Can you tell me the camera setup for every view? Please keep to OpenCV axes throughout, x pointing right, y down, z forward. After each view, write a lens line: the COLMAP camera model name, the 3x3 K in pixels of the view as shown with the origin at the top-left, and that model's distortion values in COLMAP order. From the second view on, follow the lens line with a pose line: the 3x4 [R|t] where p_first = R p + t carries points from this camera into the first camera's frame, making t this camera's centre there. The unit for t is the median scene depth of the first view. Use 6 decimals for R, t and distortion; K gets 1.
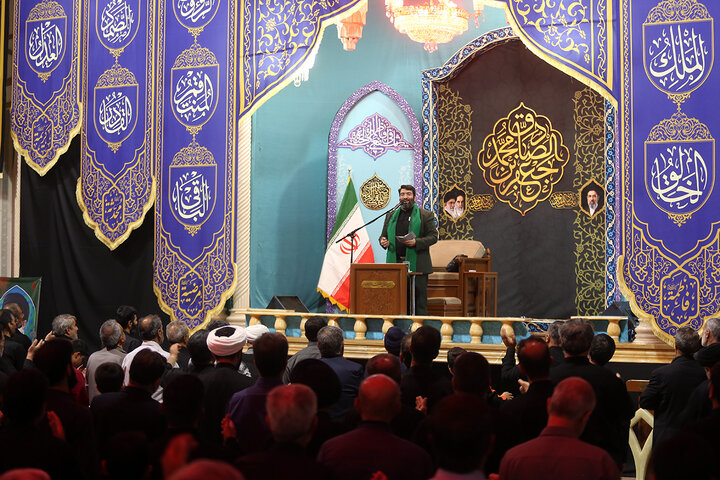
lens RADIAL K [[1508.1, 0, 360.0], [0, 1508.1, 240.0], [0, 0, 1]] dist [-0.352174, 0.293424]
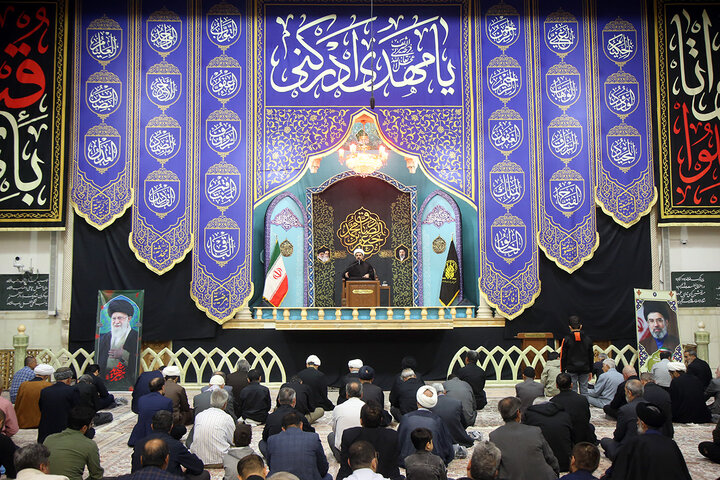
lens RADIAL K [[683.1, 0, 360.0], [0, 683.1, 240.0], [0, 0, 1]] dist [-0.003616, -0.003962]
pose [[0.820665, 0.043108, 0.569782, -0.438673], [-0.002688, 0.997430, -0.071590, 0.022625], [-0.571404, 0.057220, 0.818672, 0.228456]]
